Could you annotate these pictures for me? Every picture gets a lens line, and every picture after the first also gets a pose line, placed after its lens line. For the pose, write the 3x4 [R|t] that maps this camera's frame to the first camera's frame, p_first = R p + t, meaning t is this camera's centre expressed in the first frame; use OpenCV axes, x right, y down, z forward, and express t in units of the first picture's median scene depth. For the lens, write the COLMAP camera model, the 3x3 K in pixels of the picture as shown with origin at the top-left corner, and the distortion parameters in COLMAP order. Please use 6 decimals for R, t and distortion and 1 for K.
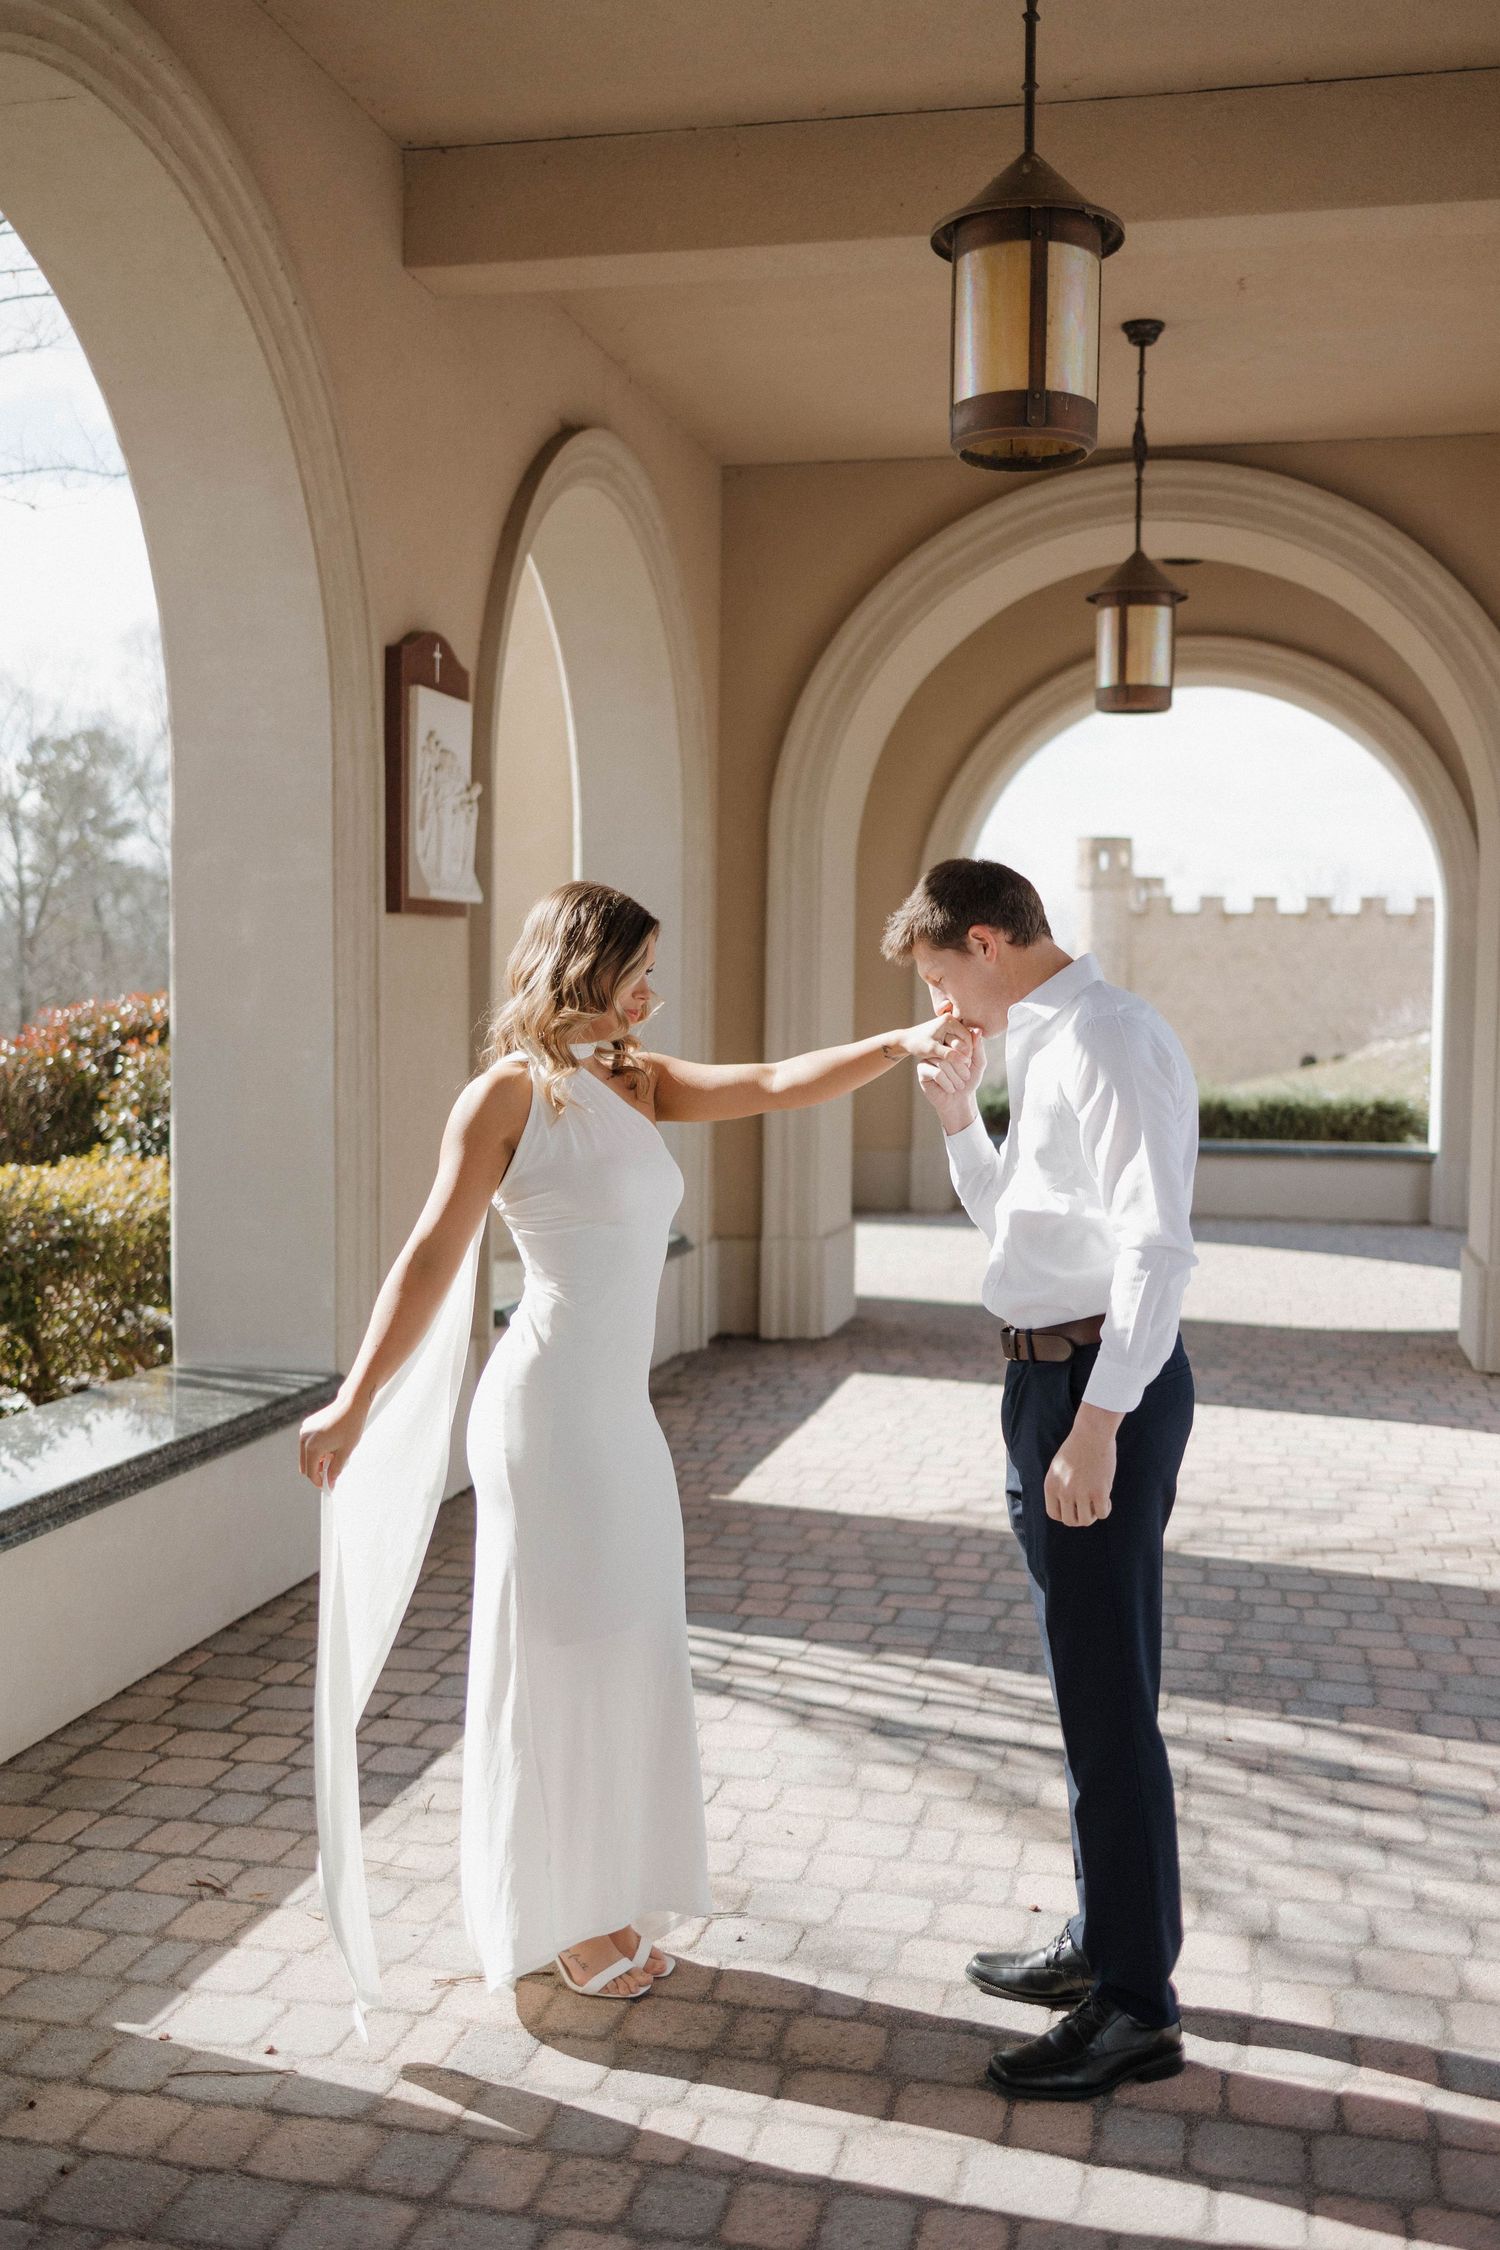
lens RADIAL K [[2262.2, 0, 740.6], [0, 2262.2, 1113.4], [0, 0, 1]] dist [0.005237, -0.017775]
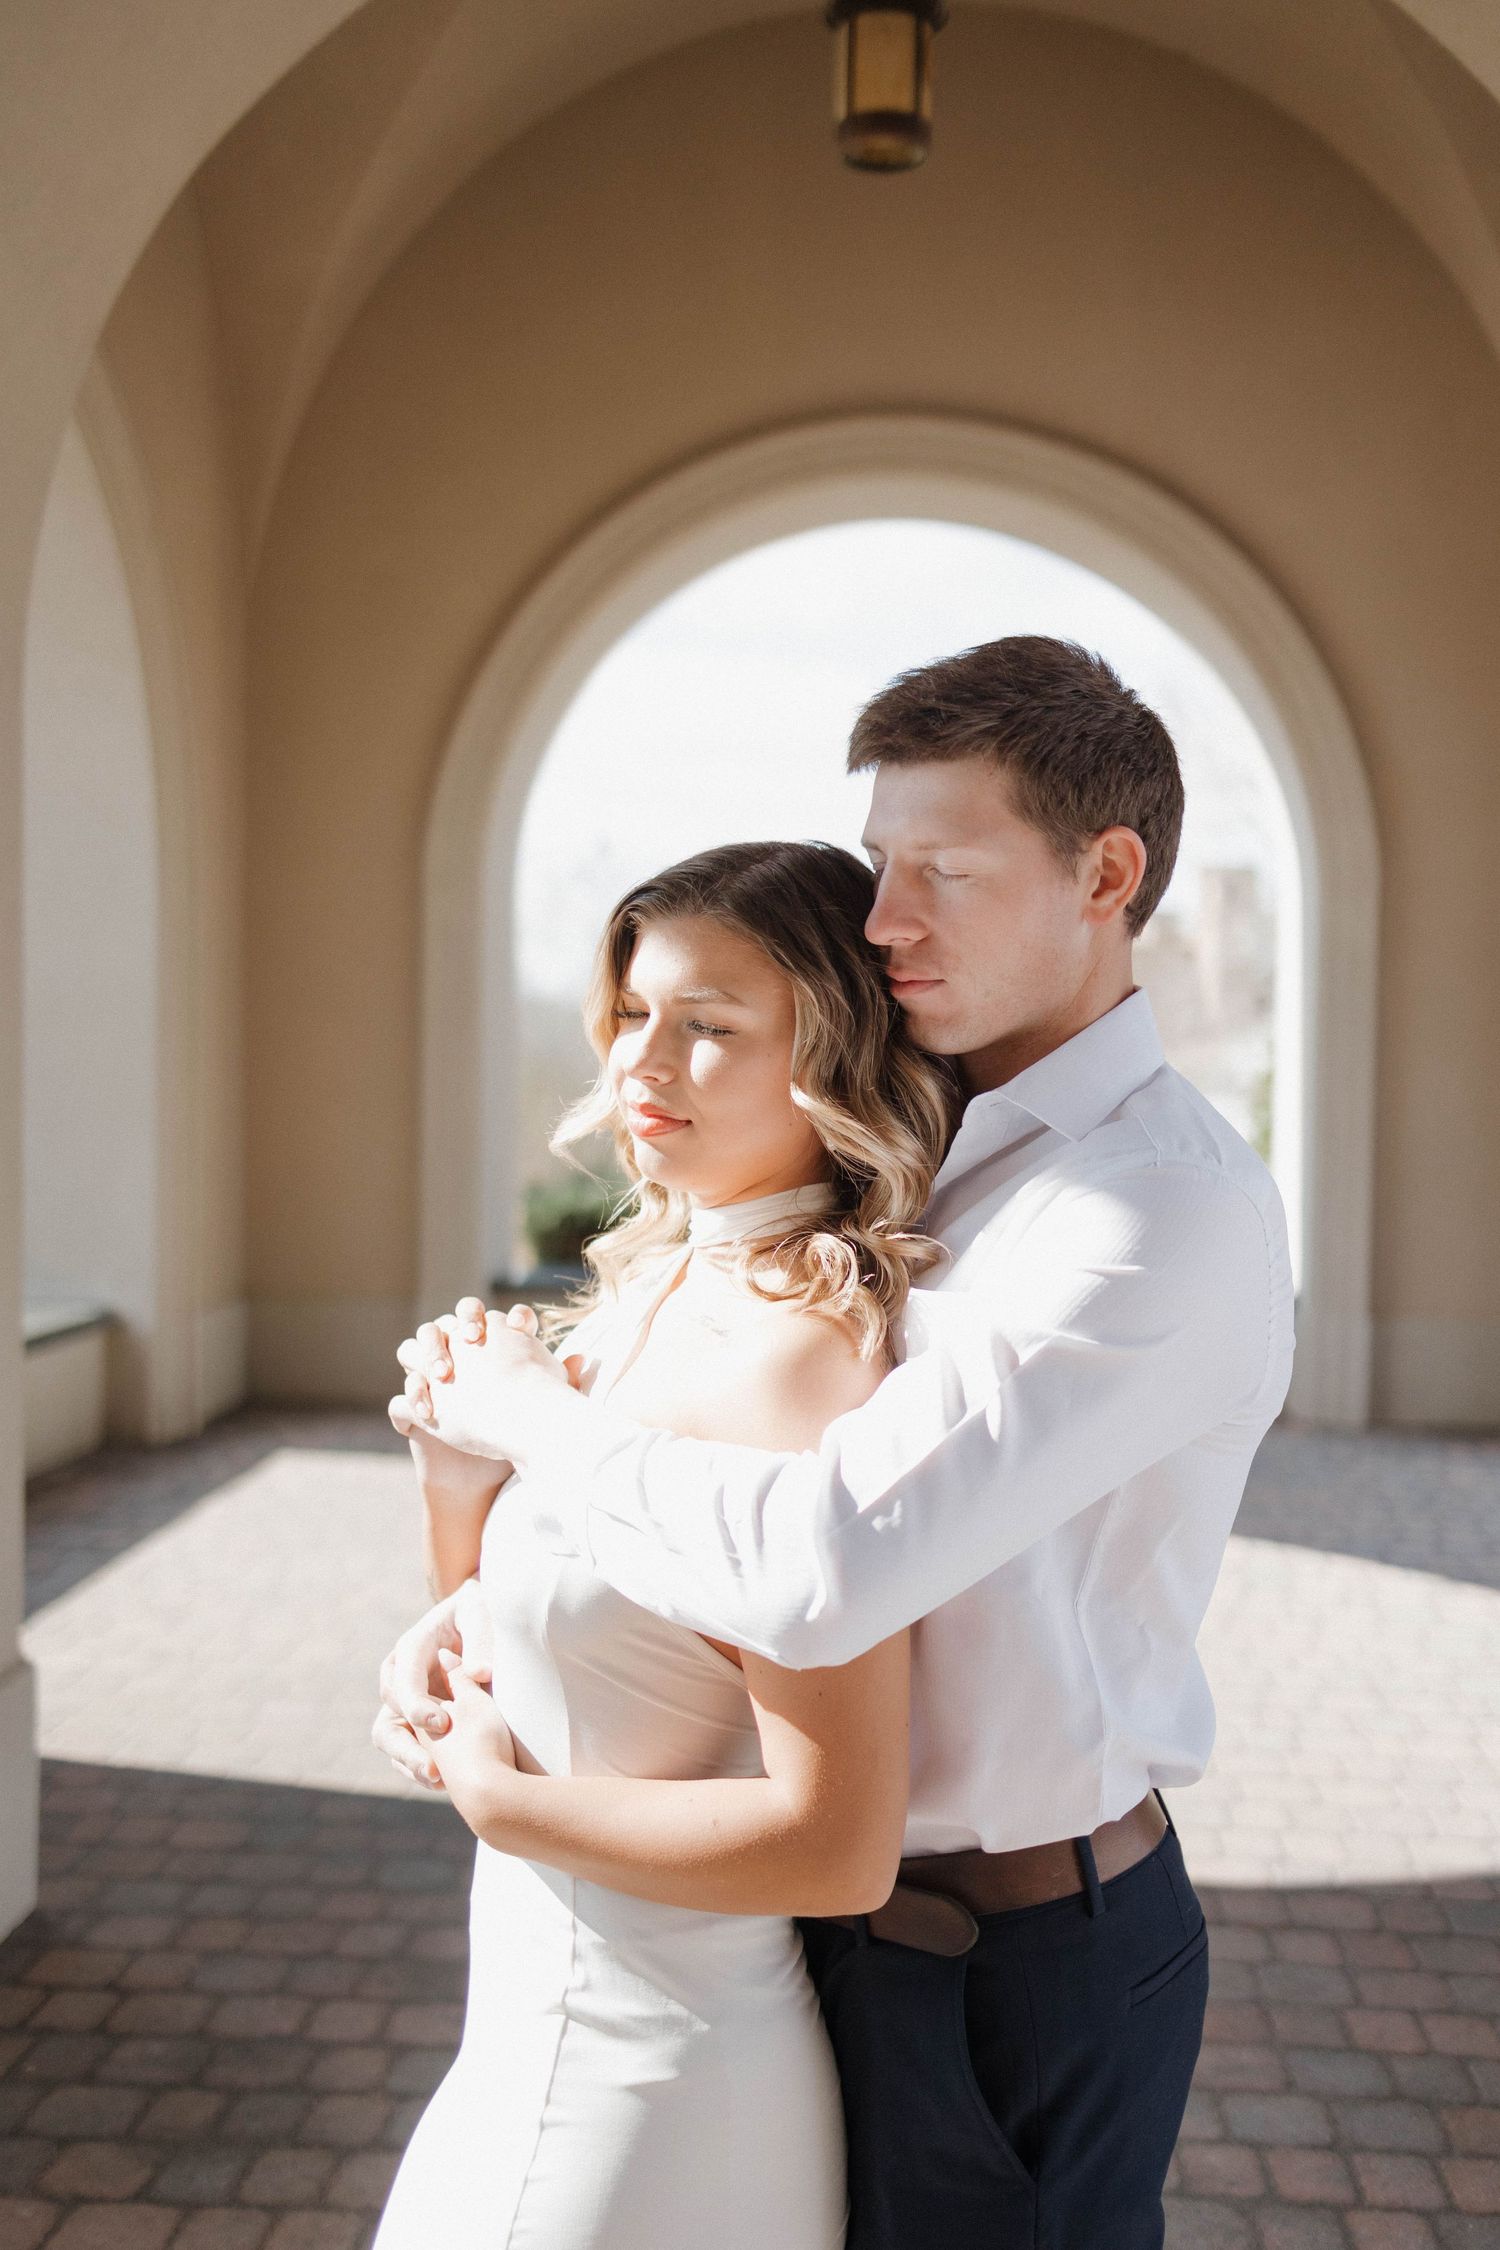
lens RADIAL K [[2262.2, 0, 740.6], [0, 2262.2, 1113.4], [0, 0, 1]] dist [0.005237, -0.017775]
pose [[0.989474, -0.005157, 0.144617, 0.154111], [0.007568, 0.999841, -0.016126, -0.043257], [-0.144511, 0.017051, 0.989356, 0.872112]]
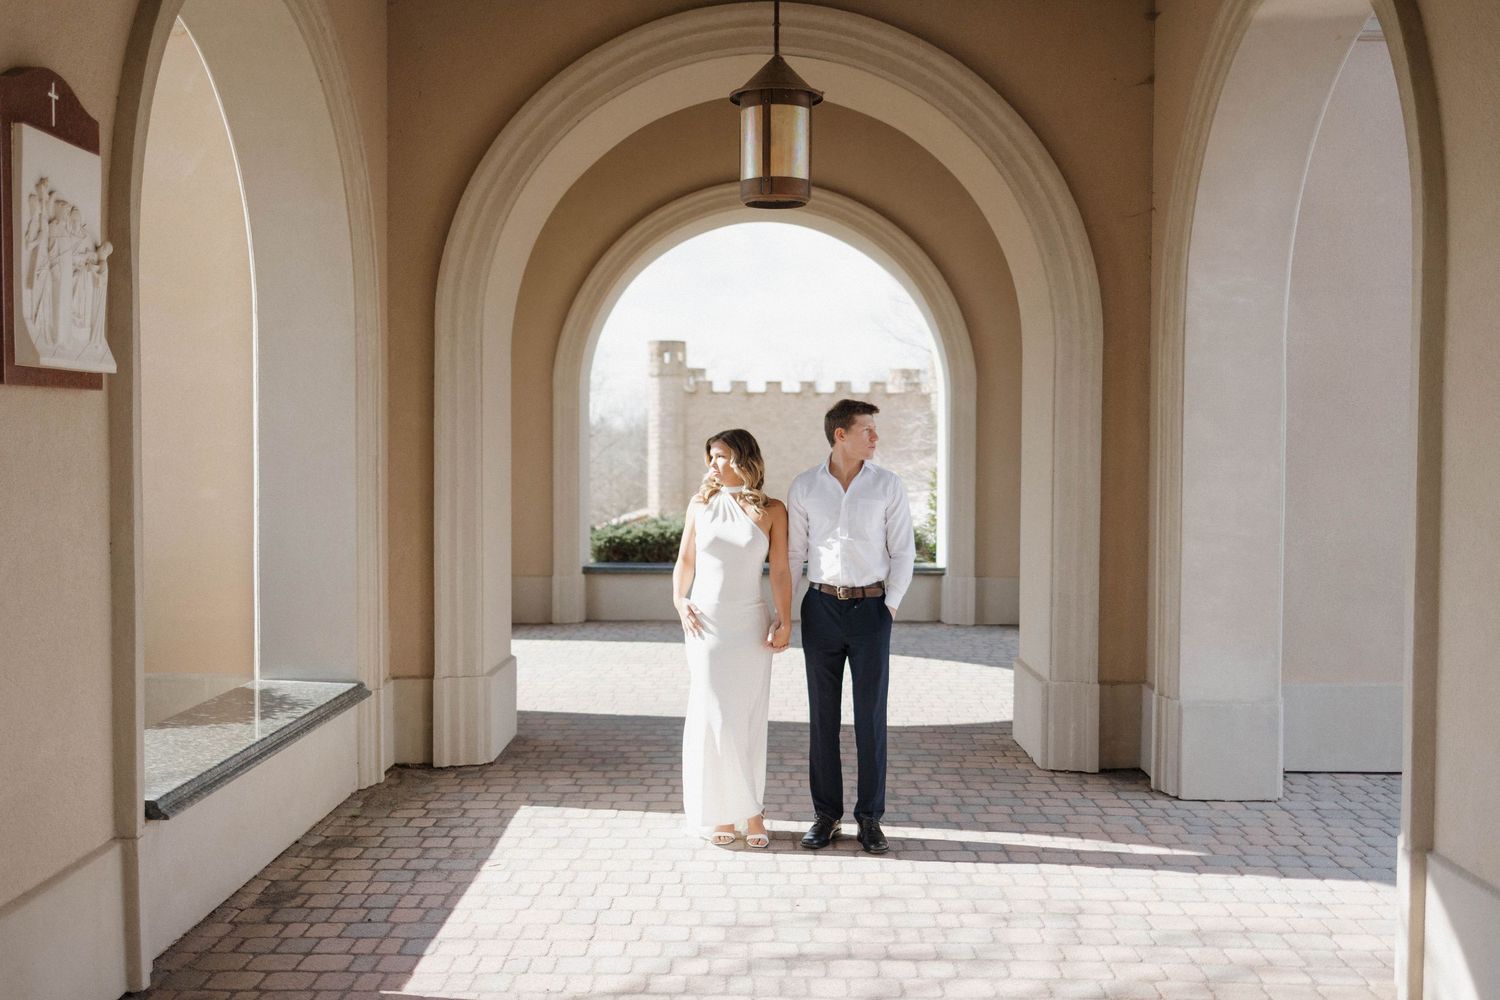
lens RADIAL K [[1508.2, 0, 750.0], [0, 1508.2, 500.0], [0, 0, 1]] dist [0.005237, -0.017775]
pose [[0.976510, -0.014340, 0.214993, 0.003807], [0.018059, 0.999719, -0.015345, -0.023747], [-0.214713, 0.018867, 0.976495, 0.298838]]
